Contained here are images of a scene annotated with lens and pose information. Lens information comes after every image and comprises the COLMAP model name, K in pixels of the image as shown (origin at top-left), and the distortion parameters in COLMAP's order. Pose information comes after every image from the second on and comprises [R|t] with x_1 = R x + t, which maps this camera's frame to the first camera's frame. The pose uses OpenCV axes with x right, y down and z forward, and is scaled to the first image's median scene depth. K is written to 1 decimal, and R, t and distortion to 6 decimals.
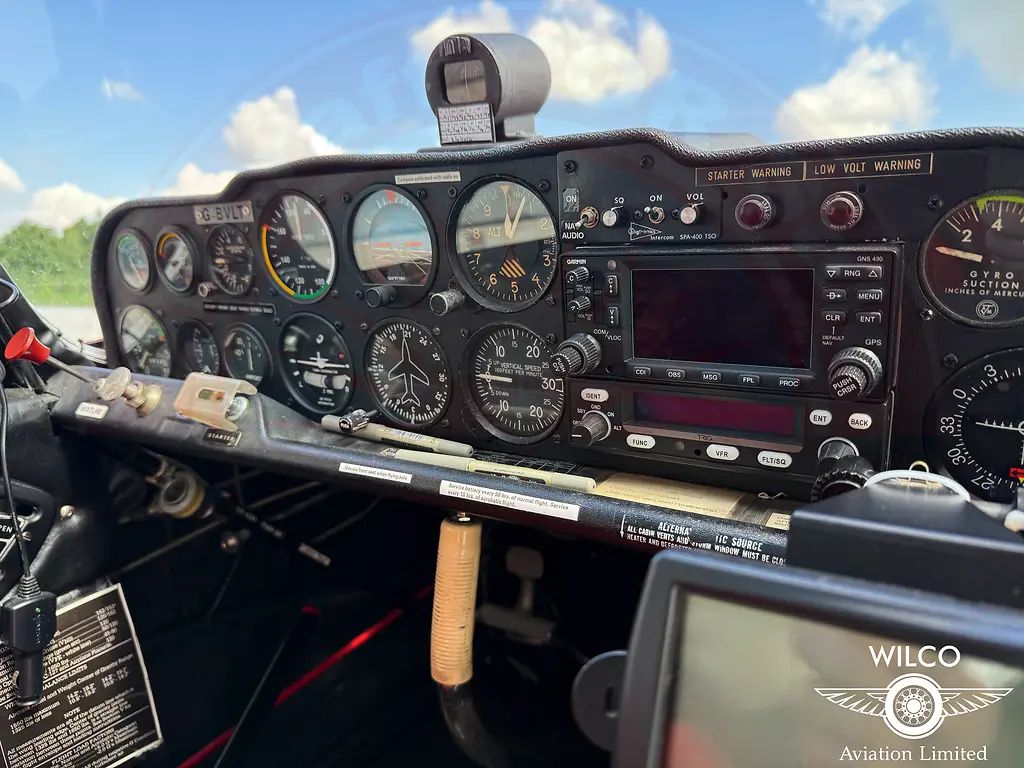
lens RADIAL K [[737.6, 0, 511.9], [0, 737.6, 384.5], [0, 0, 1]] dist [0.056487, -0.081190]
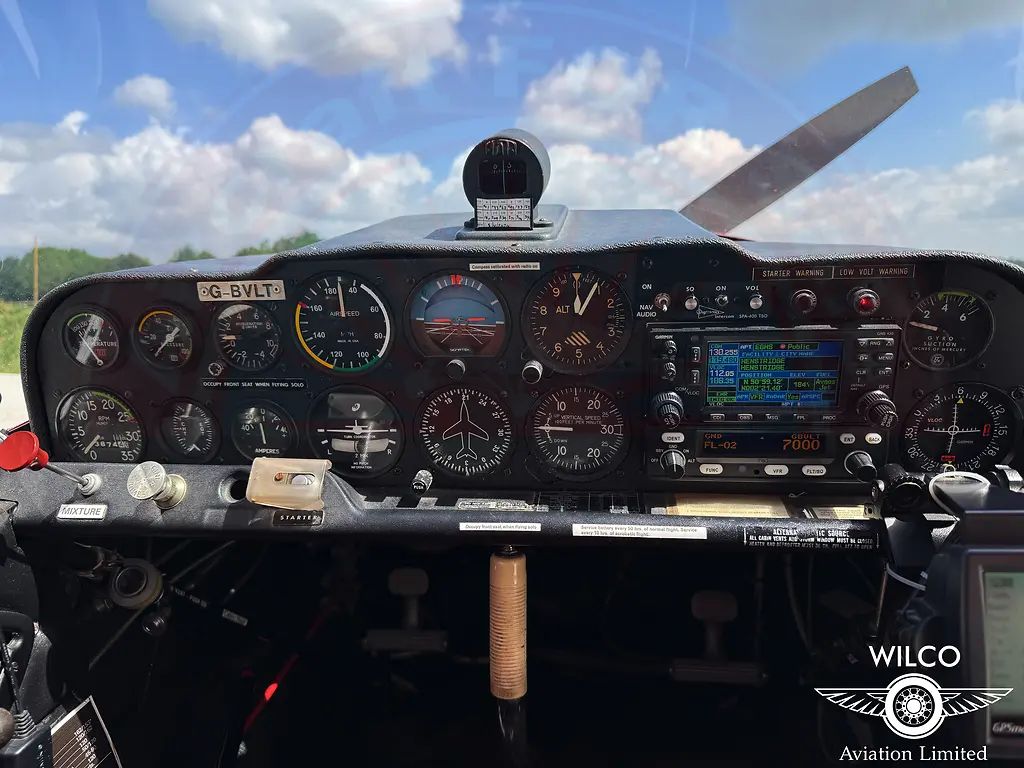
lens RADIAL K [[737.6, 0, 506.6], [0, 737.6, 378.4], [0, 0, 1]] dist [0.056487, -0.081190]
pose [[0.906932, -0.093397, 0.410794, -0.582264], [0.092973, 0.995446, 0.021060, -0.123714], [-0.410891, 0.019093, 0.911485, -0.045188]]
